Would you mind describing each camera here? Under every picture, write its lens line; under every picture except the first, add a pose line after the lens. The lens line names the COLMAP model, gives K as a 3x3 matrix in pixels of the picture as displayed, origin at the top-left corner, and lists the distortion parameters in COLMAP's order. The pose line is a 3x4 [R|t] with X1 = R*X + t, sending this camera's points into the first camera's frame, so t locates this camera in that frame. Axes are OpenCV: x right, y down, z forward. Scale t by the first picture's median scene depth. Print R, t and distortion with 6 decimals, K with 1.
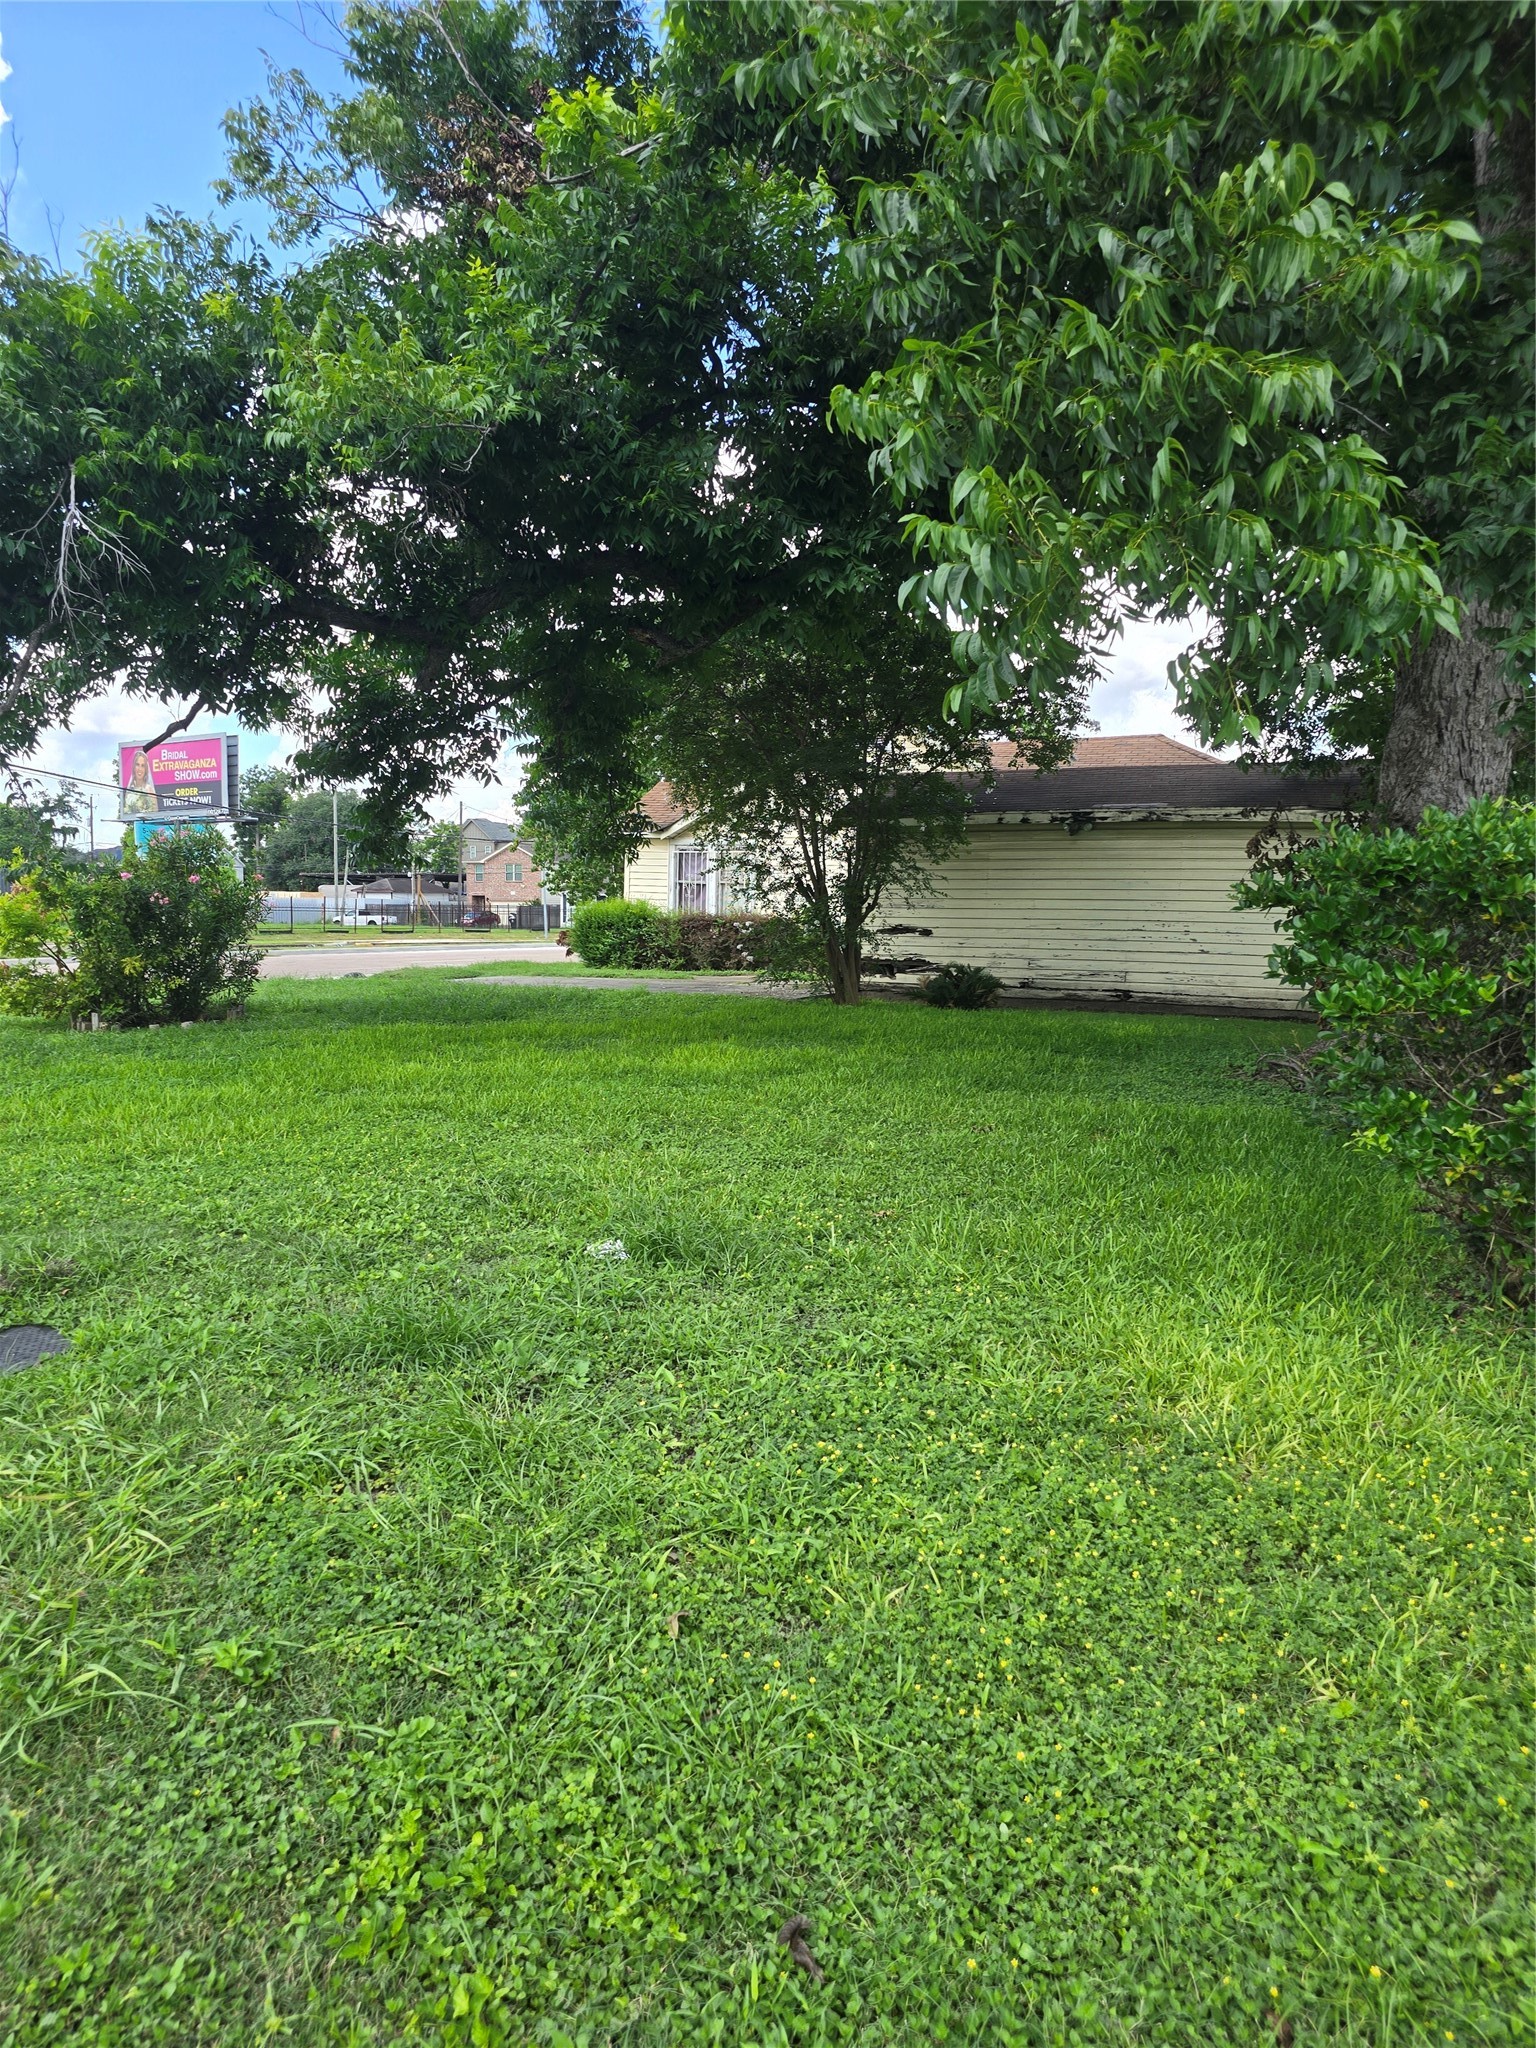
lens RADIAL K [[1342.9, 0, 768.0], [0, 1342.9, 1024.0], [0, 0, 1]] dist [0.057192, -0.050688]
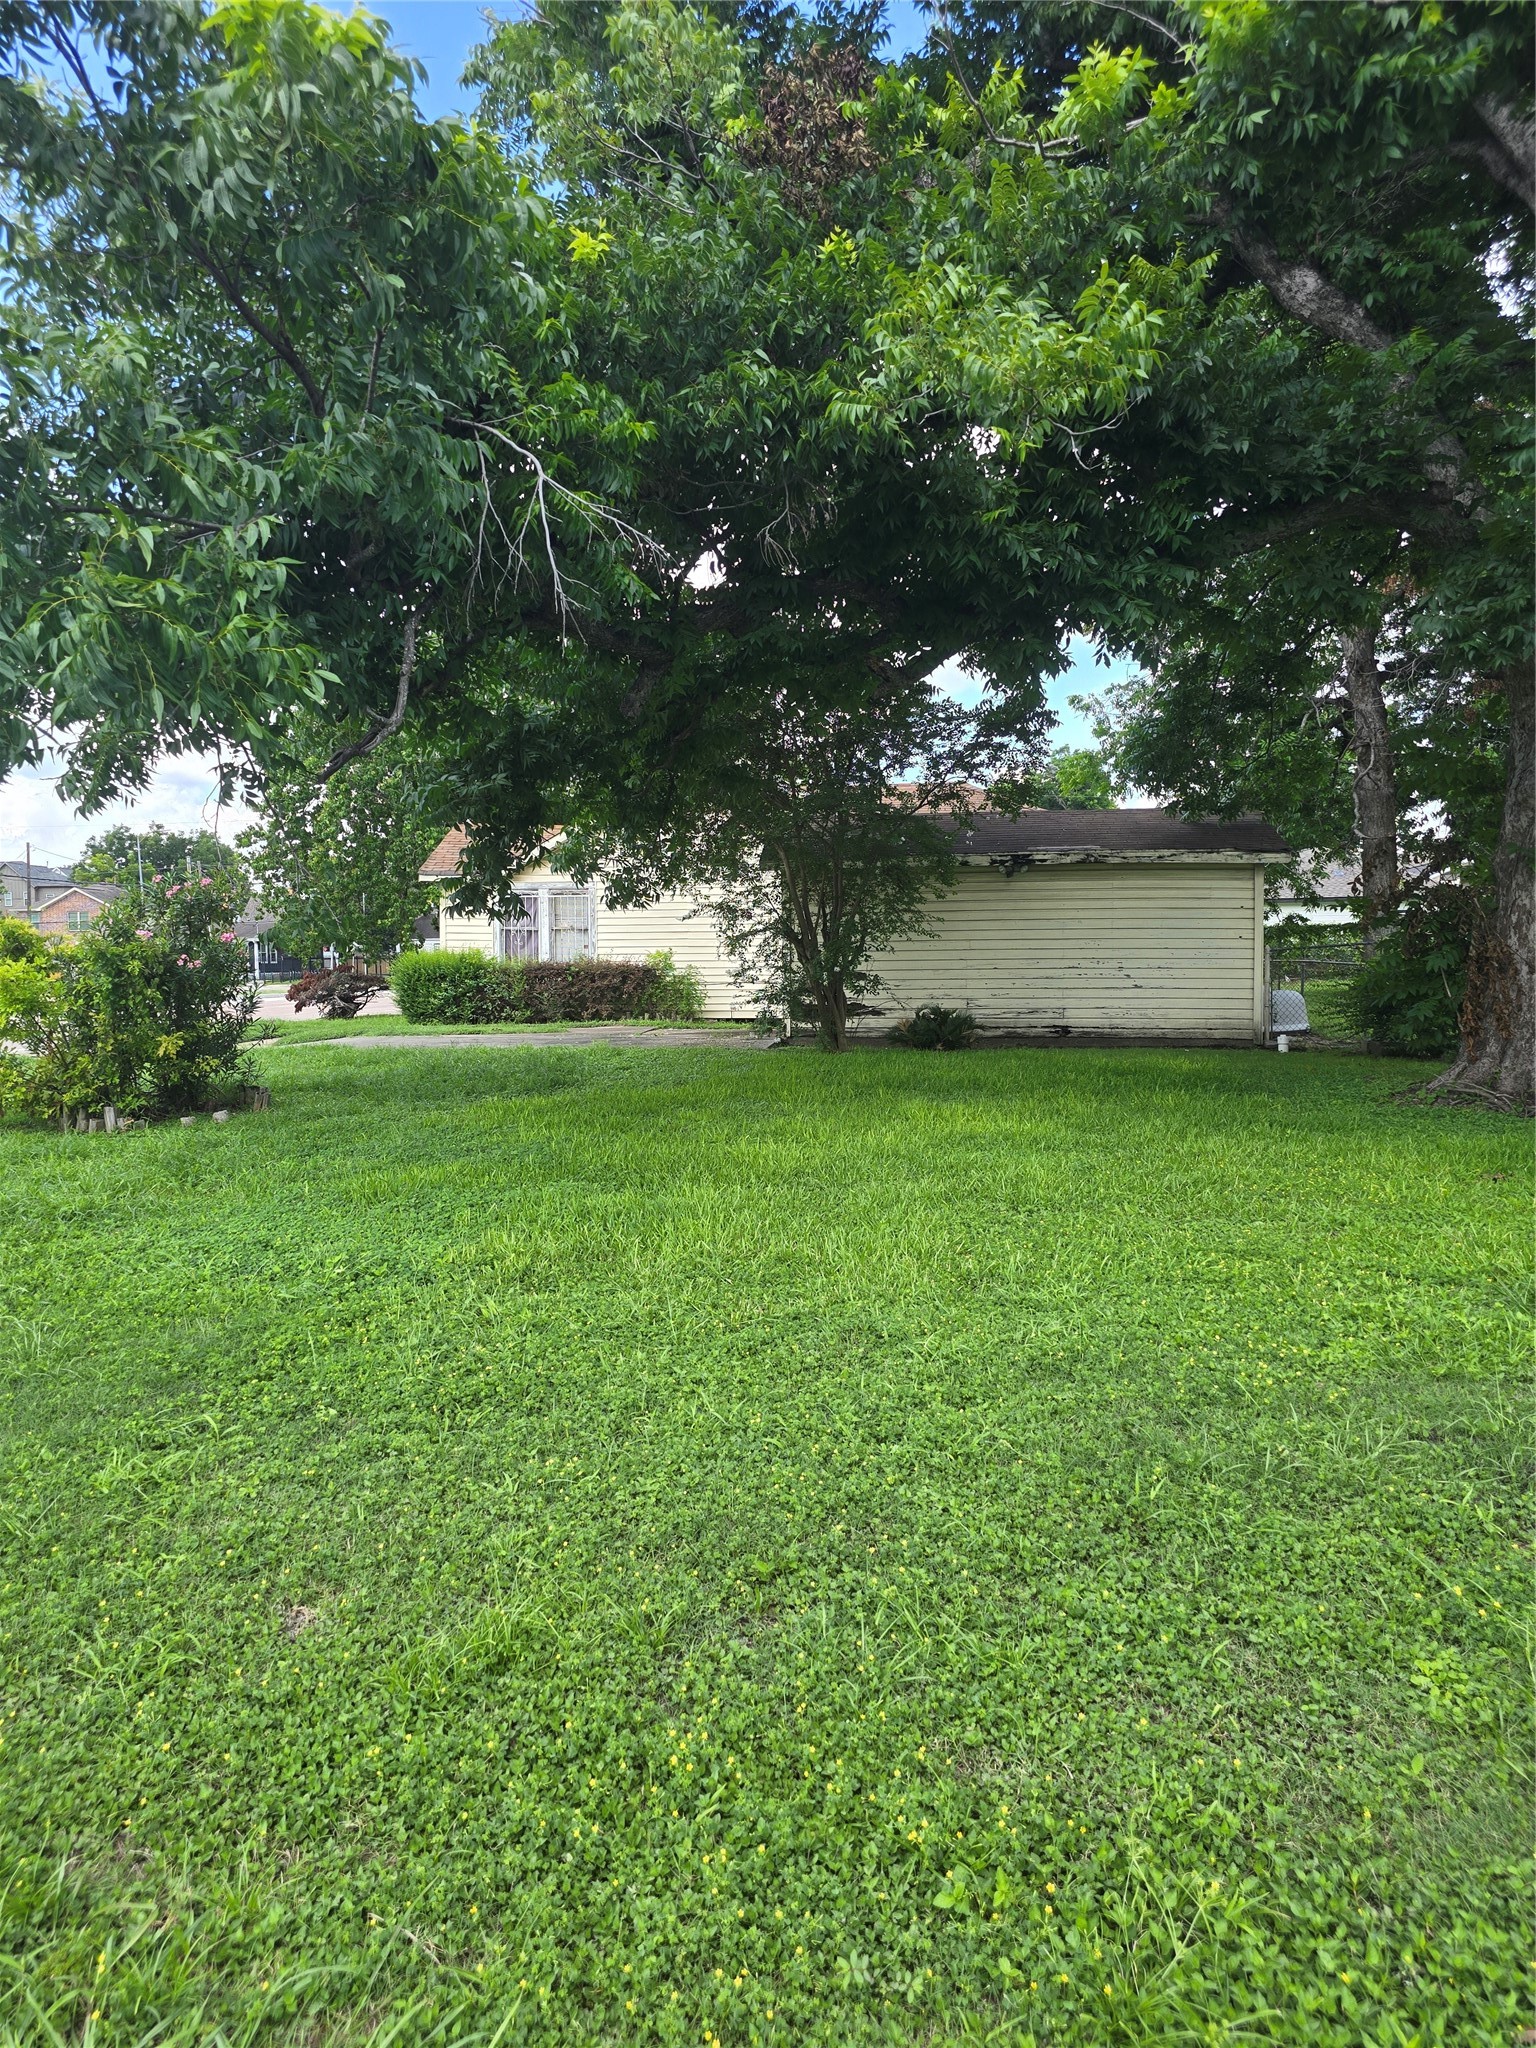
lens RADIAL K [[1342.9, 0, 768.0], [0, 1342.9, 1024.0], [0, 0, 1]] dist [0.057192, -0.050688]
pose [[0.953795, -0.039997, 0.297784, -0.259826], [0.048758, 0.998567, -0.022049, -0.014995], [-0.296475, 0.035549, 0.954379, 0.082724]]
